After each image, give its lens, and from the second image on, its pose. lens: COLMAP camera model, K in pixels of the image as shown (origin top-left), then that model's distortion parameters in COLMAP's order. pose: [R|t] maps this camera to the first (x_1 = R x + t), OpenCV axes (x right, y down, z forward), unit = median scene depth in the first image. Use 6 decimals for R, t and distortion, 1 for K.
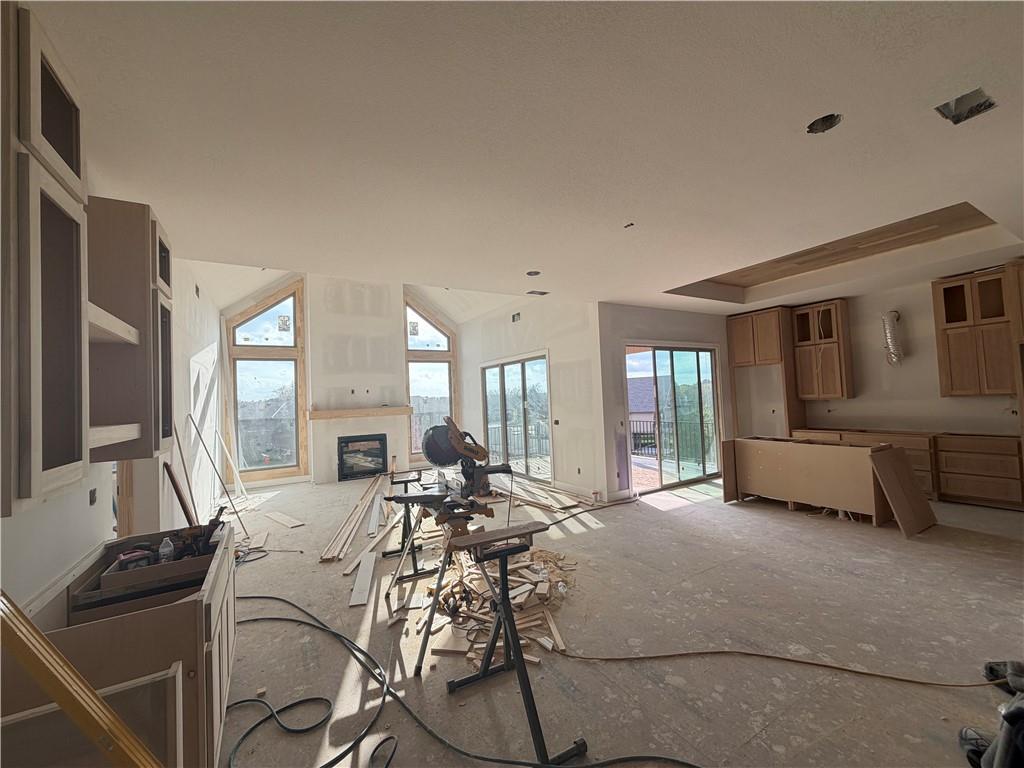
lens RADIAL K [[413.2, 0, 512.0], [0, 413.2, 384.0], [0, 0, 1]] dist [-0.000100, -0.000060]
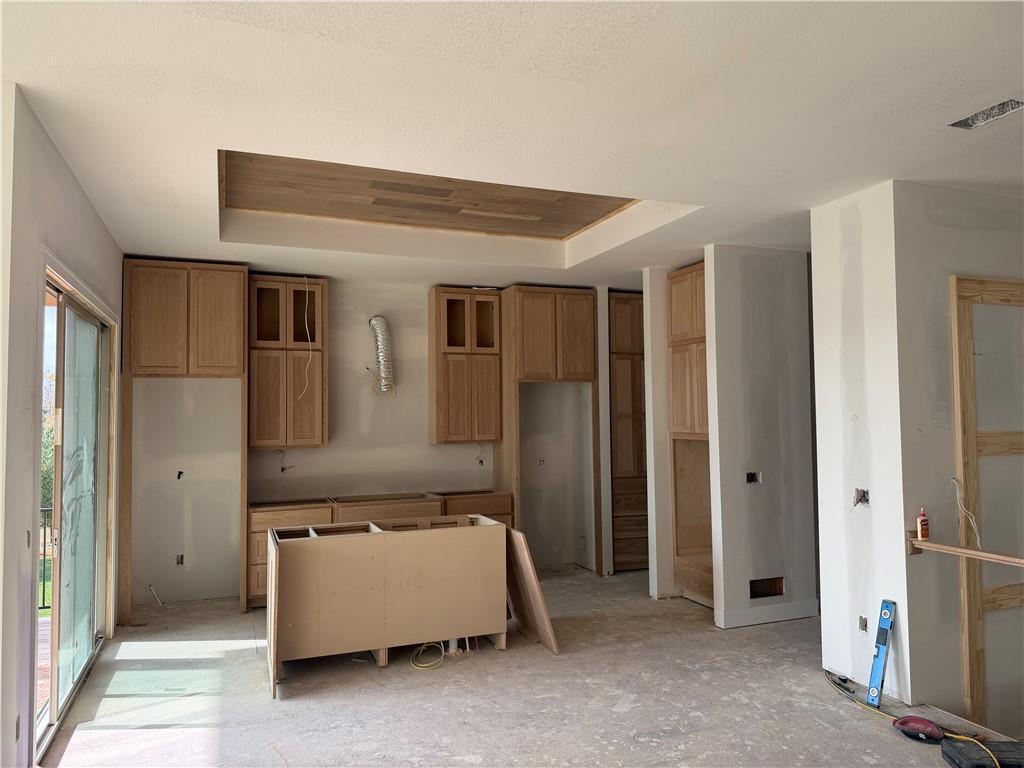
lens RADIAL K [[710.0, 0, 512.0], [0, 710.0, 384.0], [0, 0, 1]] dist [0.001393, -0.079571]
pose [[0.157018, 0.081764, 0.984205, -0.198417], [-0.037485, 0.996342, -0.076792, 0.016904], [-0.986884, -0.024835, 0.159508, 0.709030]]
